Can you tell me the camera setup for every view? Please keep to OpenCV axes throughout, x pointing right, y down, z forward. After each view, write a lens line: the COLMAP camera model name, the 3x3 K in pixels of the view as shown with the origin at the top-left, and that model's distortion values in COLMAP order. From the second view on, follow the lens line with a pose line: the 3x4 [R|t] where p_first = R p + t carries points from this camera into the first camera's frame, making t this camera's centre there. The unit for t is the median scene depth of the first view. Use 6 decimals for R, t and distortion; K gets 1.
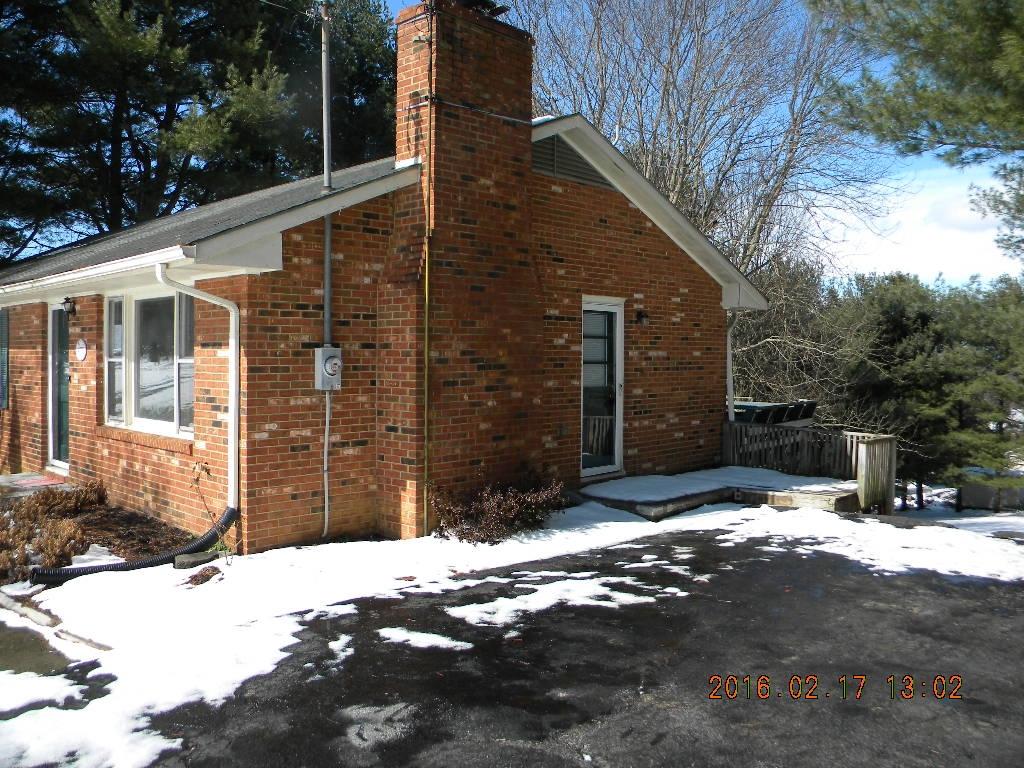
lens RADIAL K [[886.1, 0, 511.6], [0, 886.1, 383.3], [0, 0, 1]] dist [-0.172564, 0.099473]
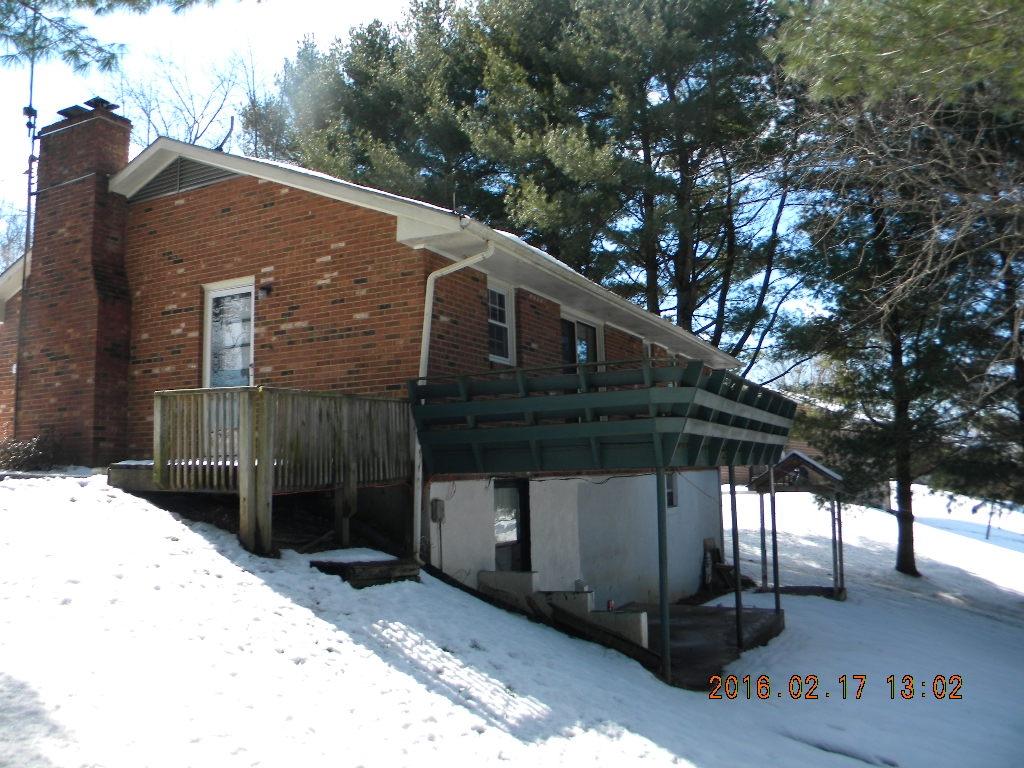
lens RADIAL K [[886.1, 0, 511.6], [0, 886.1, 384.0], [0, 0, 1]] dist [-0.172564, 0.099473]
pose [[0.280821, -0.116454, -0.952669, 1.211753], [-0.010434, 0.992182, -0.124360, 0.151388], [0.959703, 0.044863, 0.277411, 1.103454]]
